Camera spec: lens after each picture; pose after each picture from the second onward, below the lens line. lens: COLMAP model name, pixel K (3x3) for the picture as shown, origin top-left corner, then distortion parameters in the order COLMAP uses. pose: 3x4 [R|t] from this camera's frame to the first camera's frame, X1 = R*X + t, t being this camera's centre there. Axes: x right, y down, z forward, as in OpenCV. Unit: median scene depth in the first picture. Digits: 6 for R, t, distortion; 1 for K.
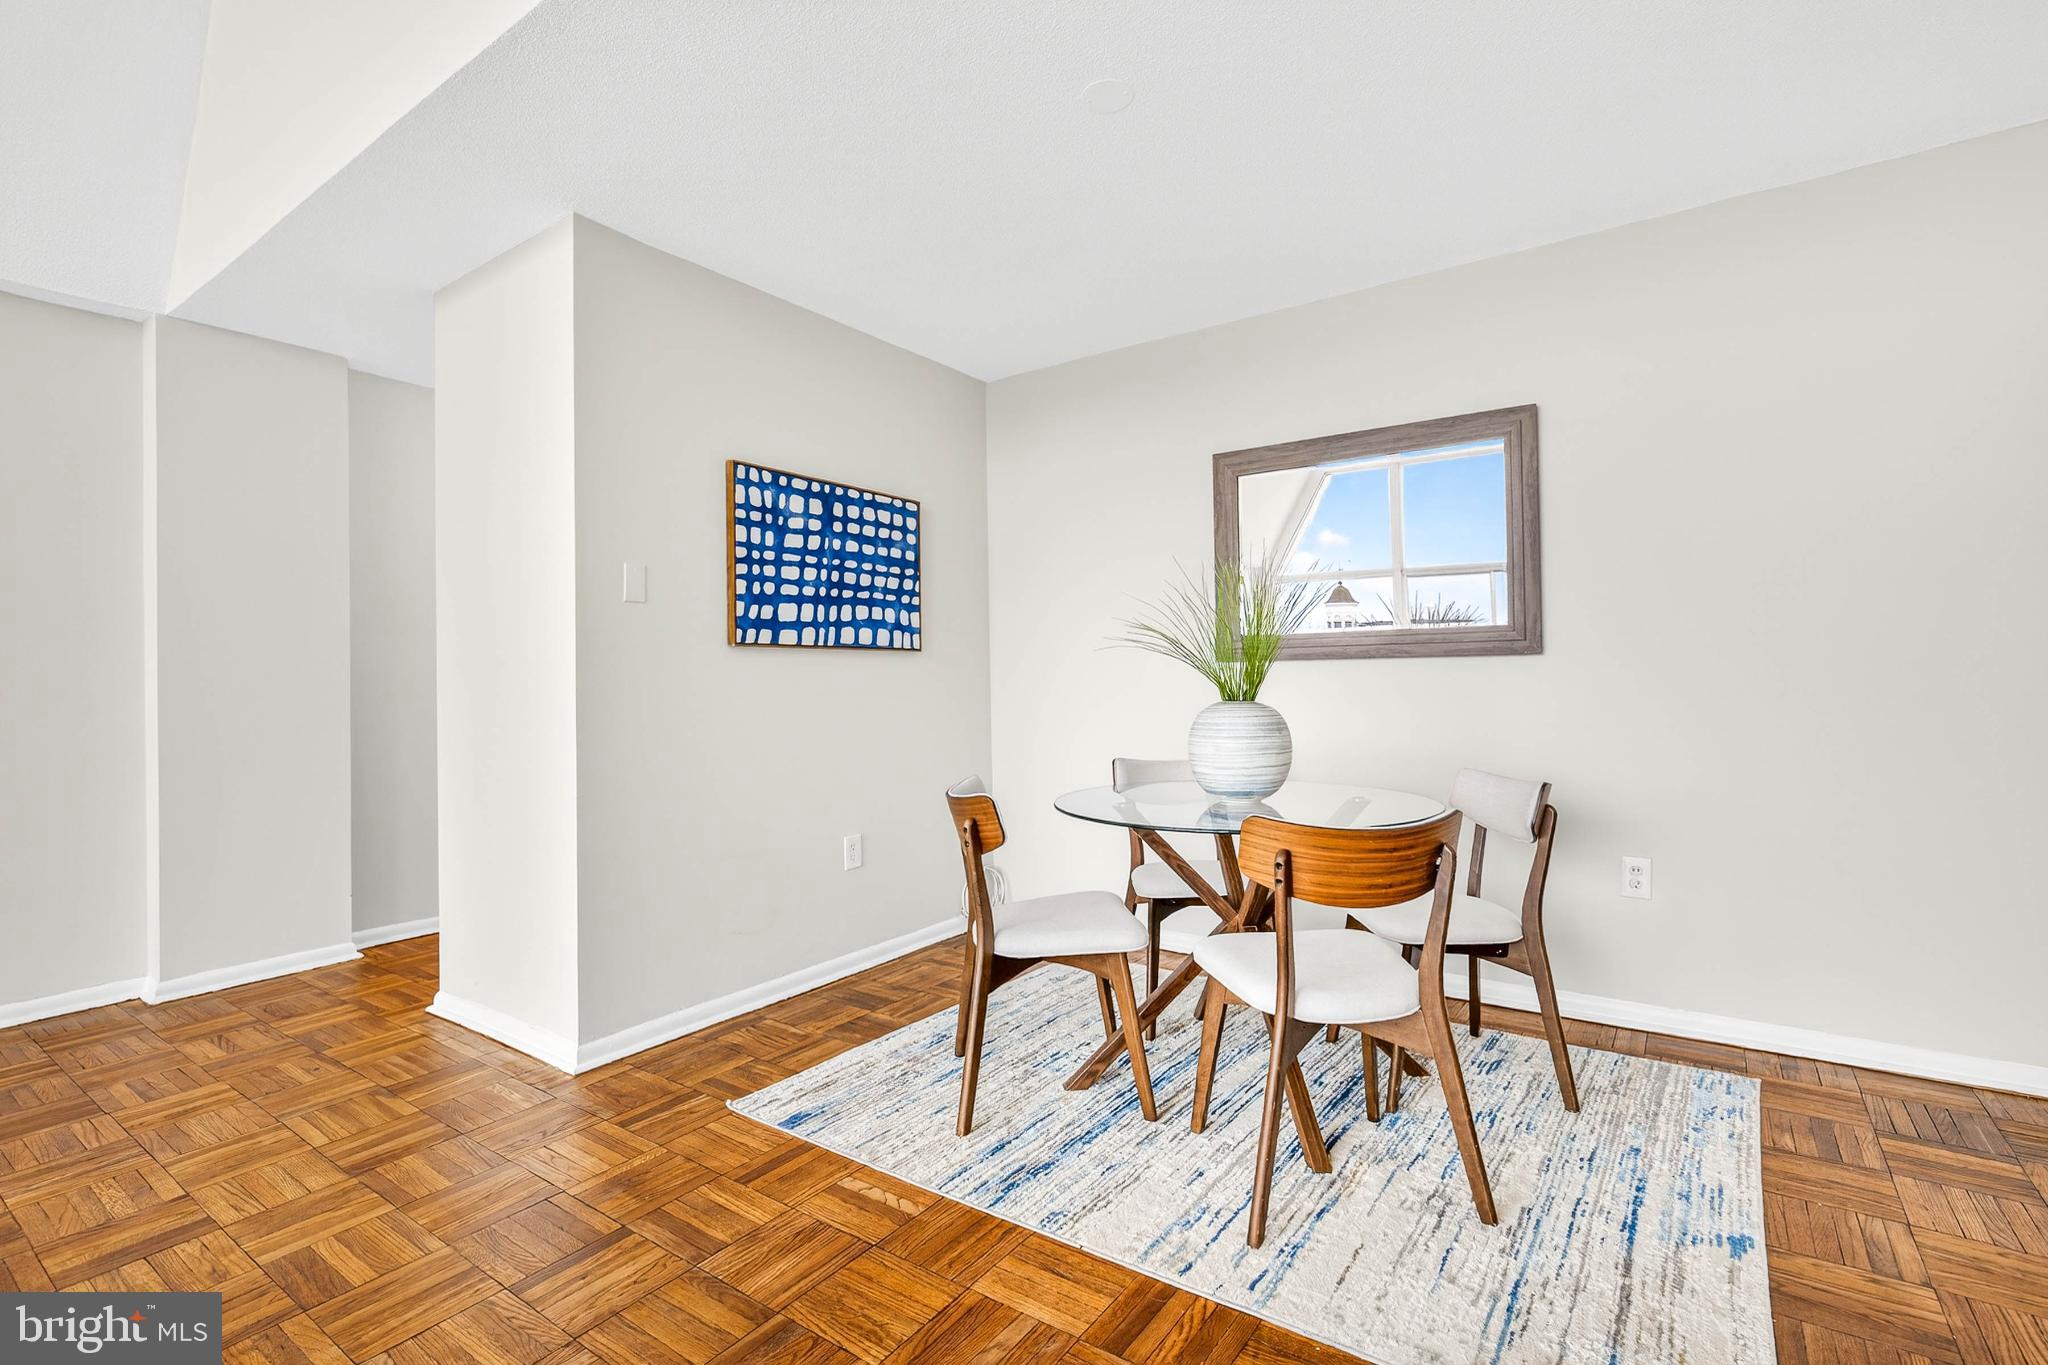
lens RADIAL K [[942.4, 0, 1028.1], [0, 942.4, 671.3], [0, 0, 1]] dist [-0.001679, 0.000032]
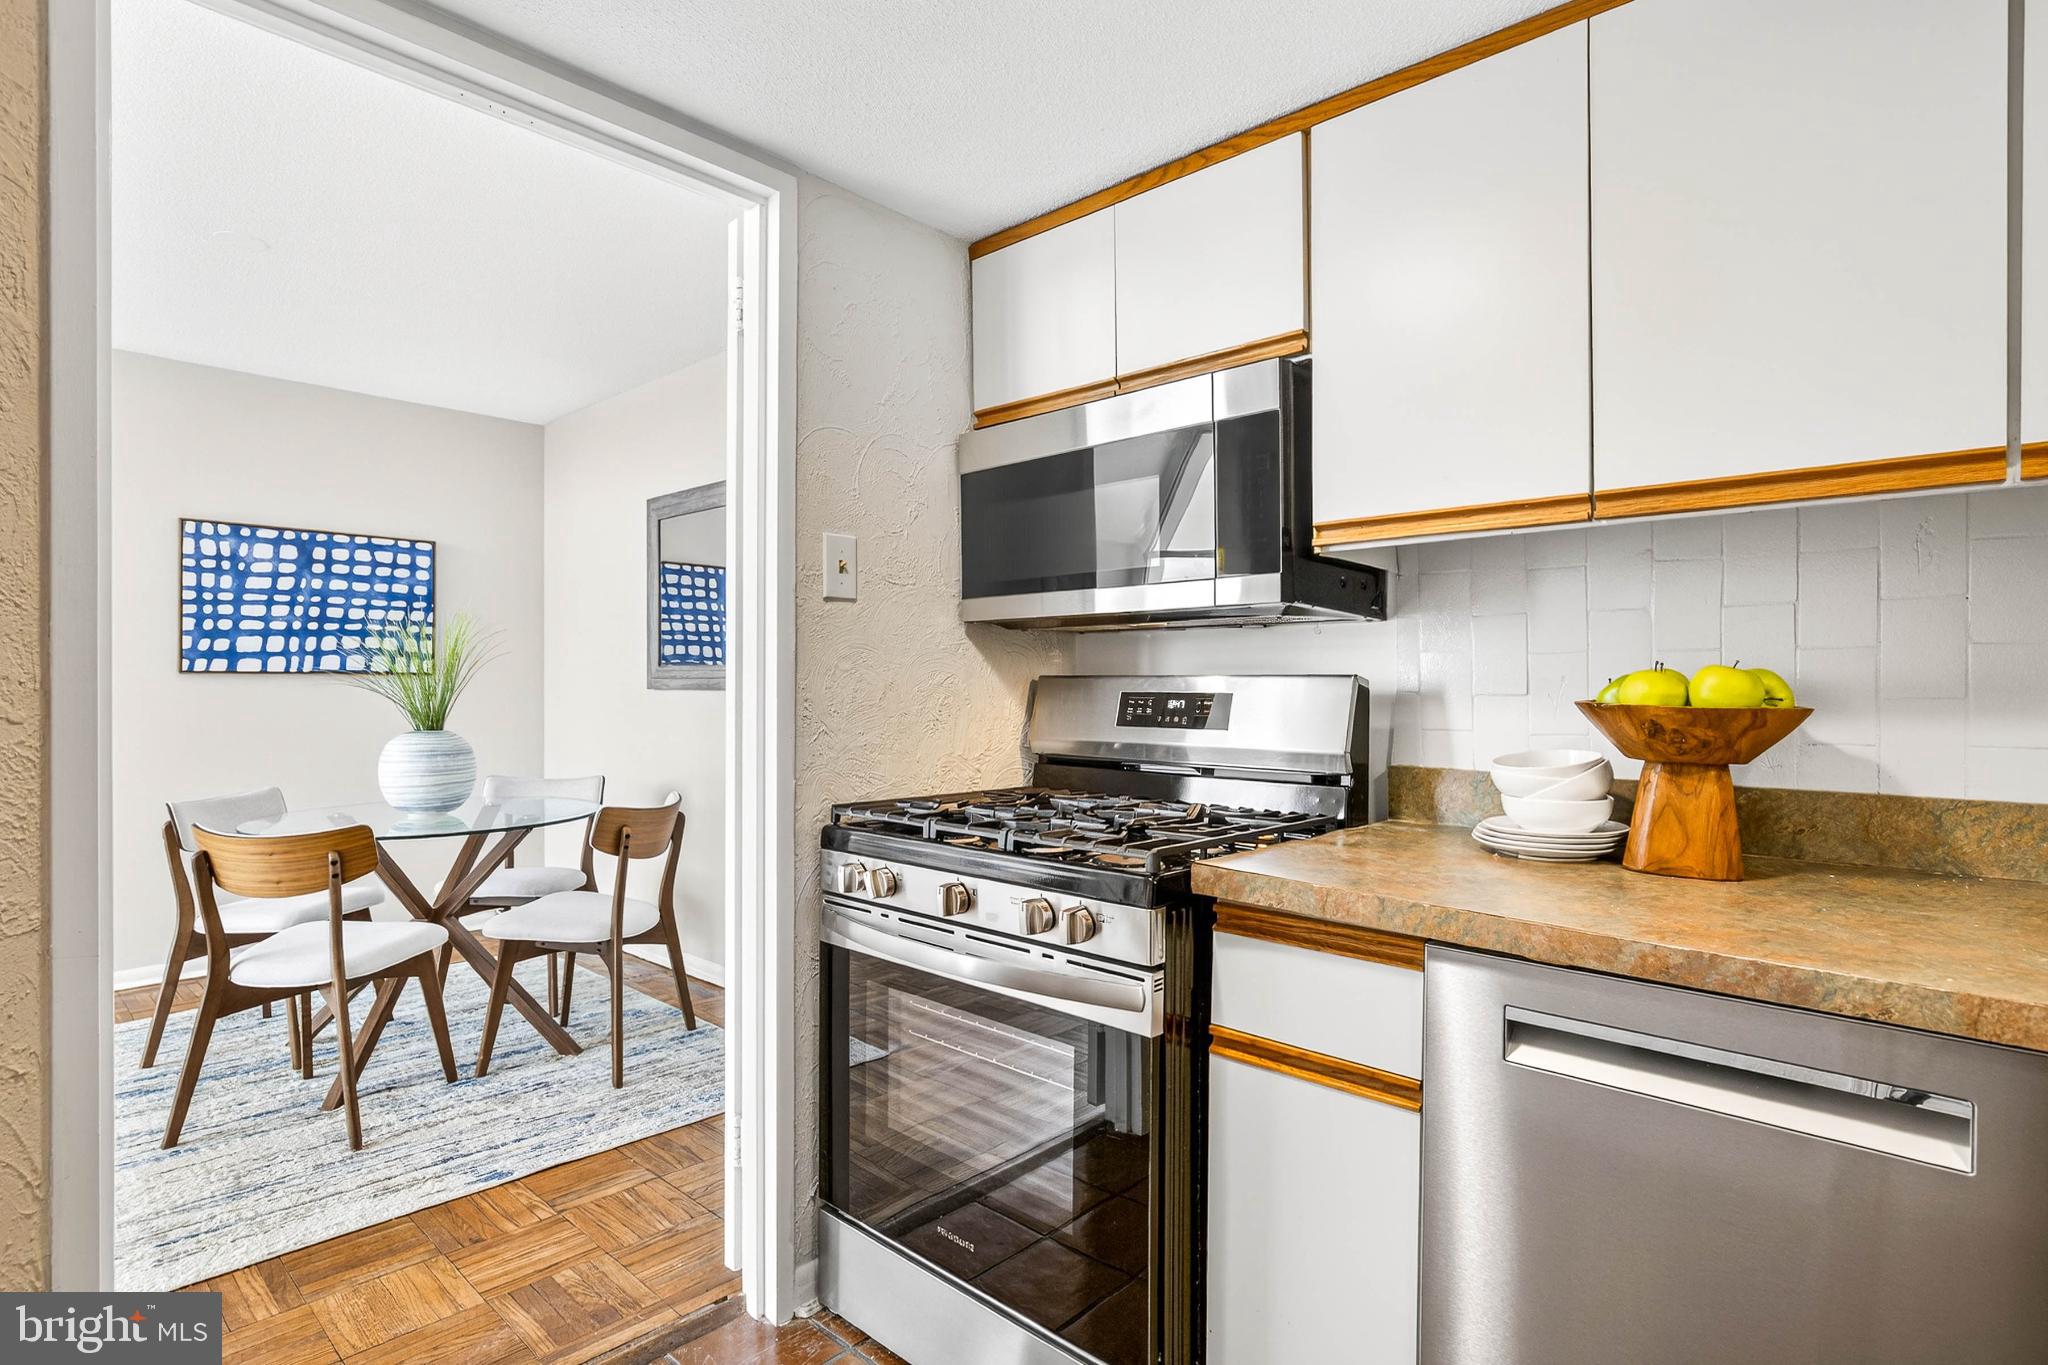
lens RADIAL K [[1029.7, 0, 1016.9], [0, 1029.7, 693.8], [0, 0, 1]] dist [-0.002724, -0.000125]
pose [[0.988723, 0.012203, -0.149260, 0.860692], [-0.009396, 0.999766, 0.019500, -0.033771], [0.149463, -0.017878, 0.988606, -0.122280]]
